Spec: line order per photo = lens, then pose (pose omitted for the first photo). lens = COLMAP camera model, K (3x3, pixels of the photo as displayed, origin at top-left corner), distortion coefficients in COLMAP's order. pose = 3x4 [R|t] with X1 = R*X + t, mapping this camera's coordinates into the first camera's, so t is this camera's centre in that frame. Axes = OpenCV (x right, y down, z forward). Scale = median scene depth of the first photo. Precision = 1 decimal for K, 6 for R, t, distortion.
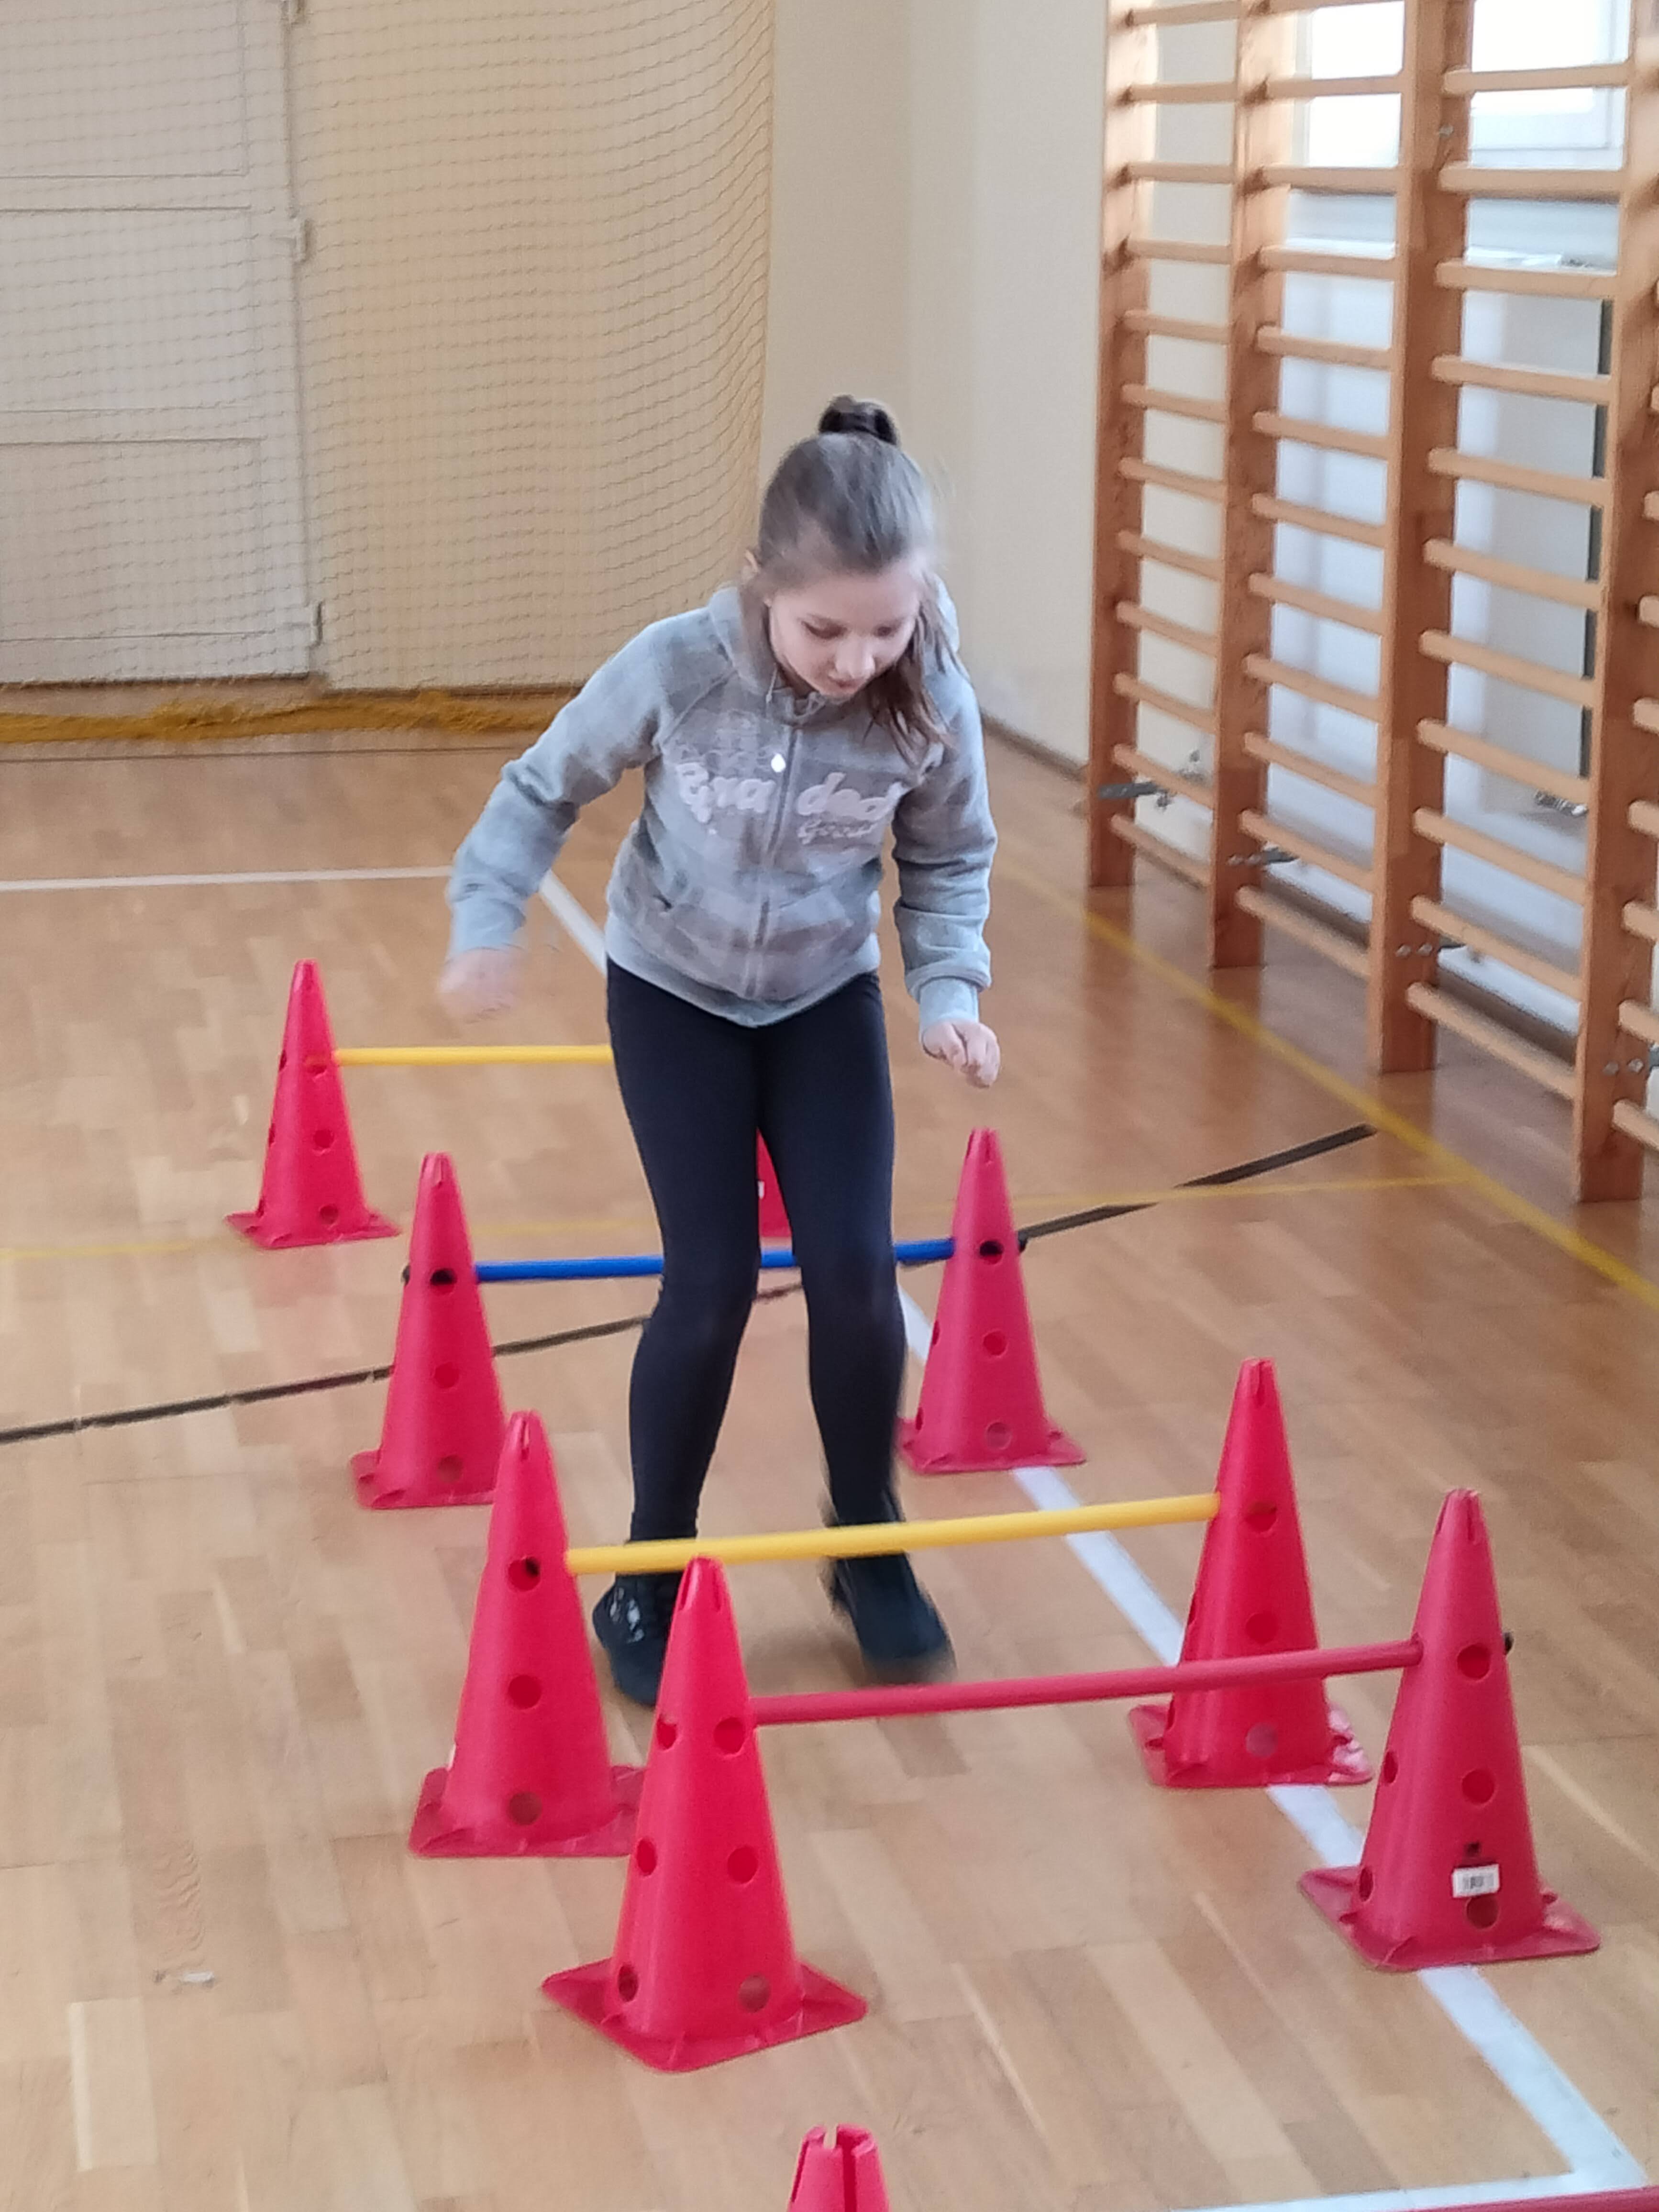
lens RADIAL K [[4220.4, 0, 819.5], [0, 4220.4, 1093.1], [0, 0, 1]] dist [0.135570, 0.000000]
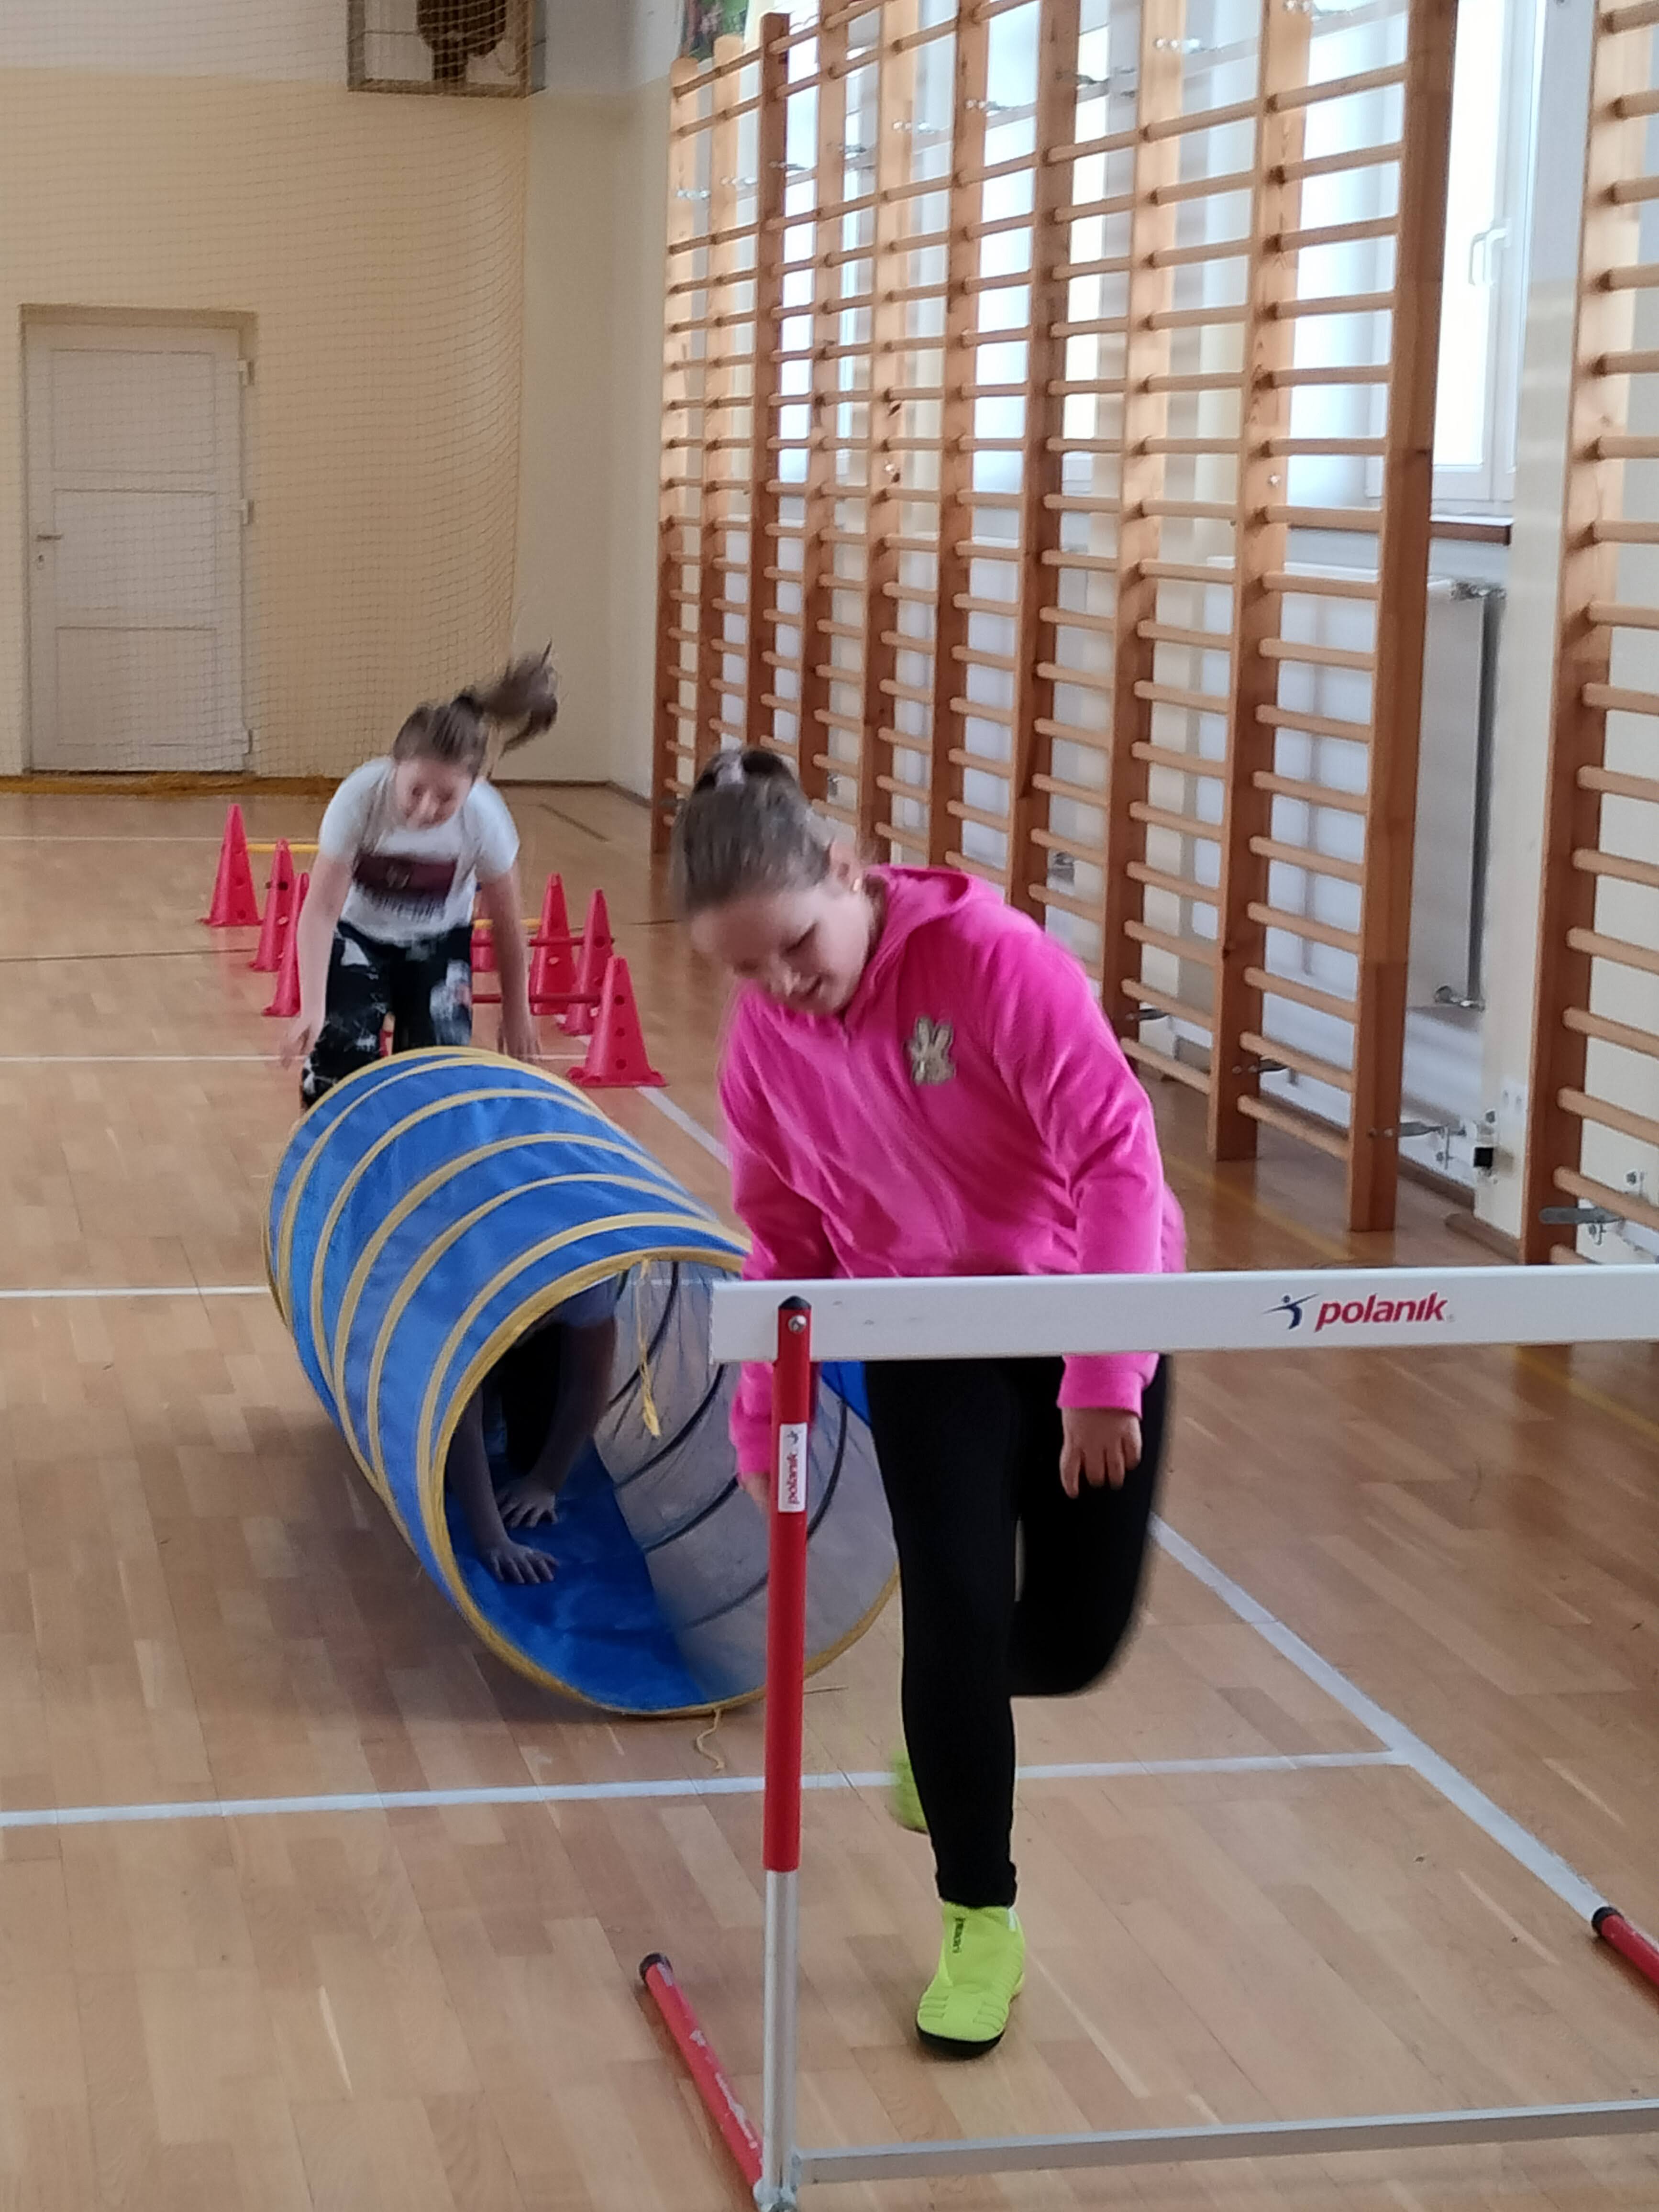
lens RADIAL K [[4220.4, 0, 829.3], [0, 4220.4, 1103.3], [0, 0, 1]] dist [0.135570, 0.000000]
pose [[0.999625, 0.021688, 0.016711, 0.116161], [-0.020461, 0.997311, -0.070378, 0.198636], [-0.018192, 0.070010, 0.997380, -0.898634]]
